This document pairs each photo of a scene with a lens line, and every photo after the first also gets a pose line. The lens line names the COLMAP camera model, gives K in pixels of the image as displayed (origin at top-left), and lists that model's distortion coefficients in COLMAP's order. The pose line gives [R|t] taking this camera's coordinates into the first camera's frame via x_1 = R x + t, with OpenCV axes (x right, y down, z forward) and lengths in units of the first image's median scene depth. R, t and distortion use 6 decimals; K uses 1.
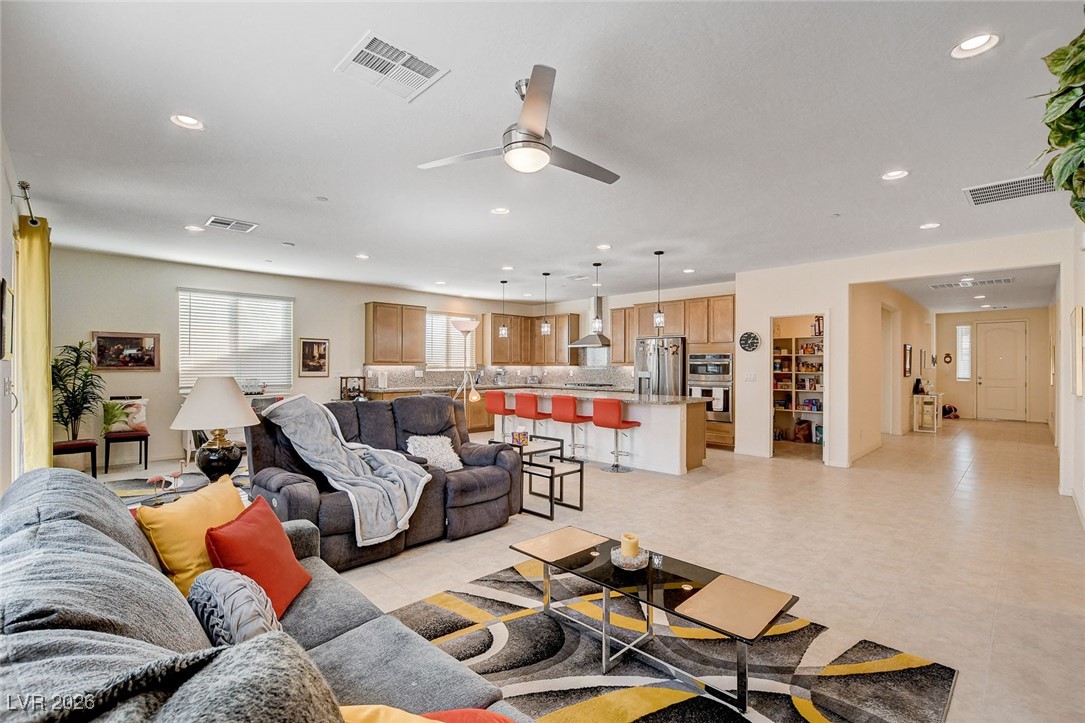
lens RADIAL K [[496.8, 0, 547.8], [0, 496.8, 361.6], [0, 0, 1]] dist [-0.000117, 0.001036]
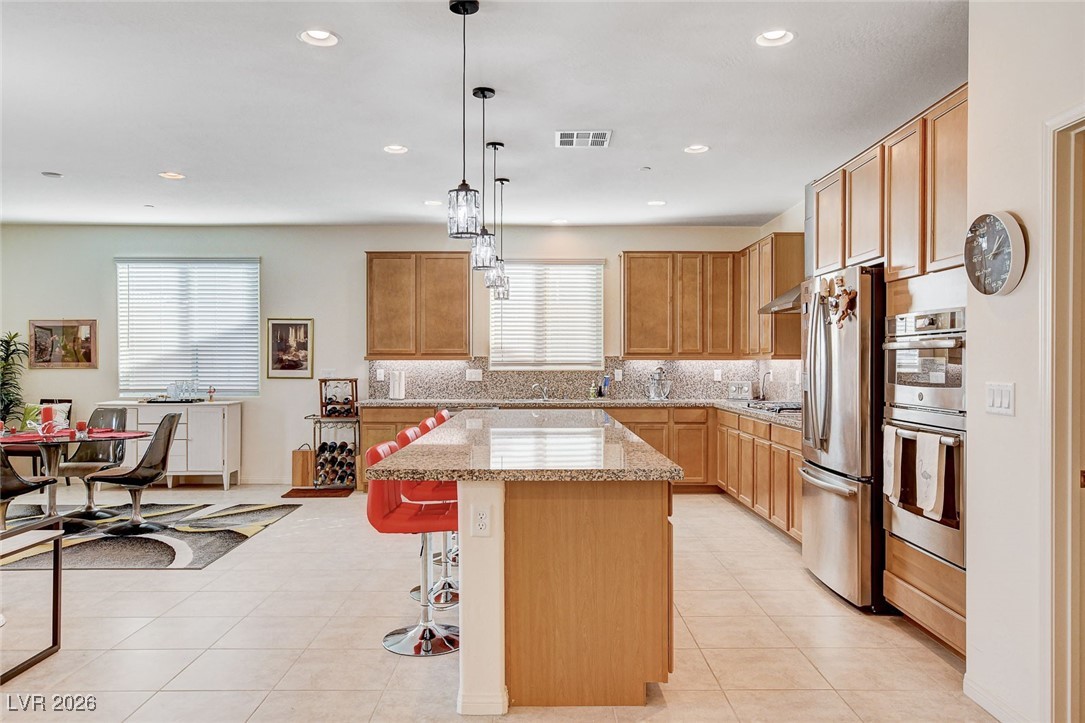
lens RADIAL K [[784.1, 0, 545.0], [0, 784.1, 362.6], [0, 0, 1]] dist [0.009839, 0.002114]
pose [[0.709071, -0.001807, -0.705135, 0.481475], [0.007877, 0.999955, 0.005358, 0.007569], [0.705093, -0.009353, 0.709053, 0.521745]]
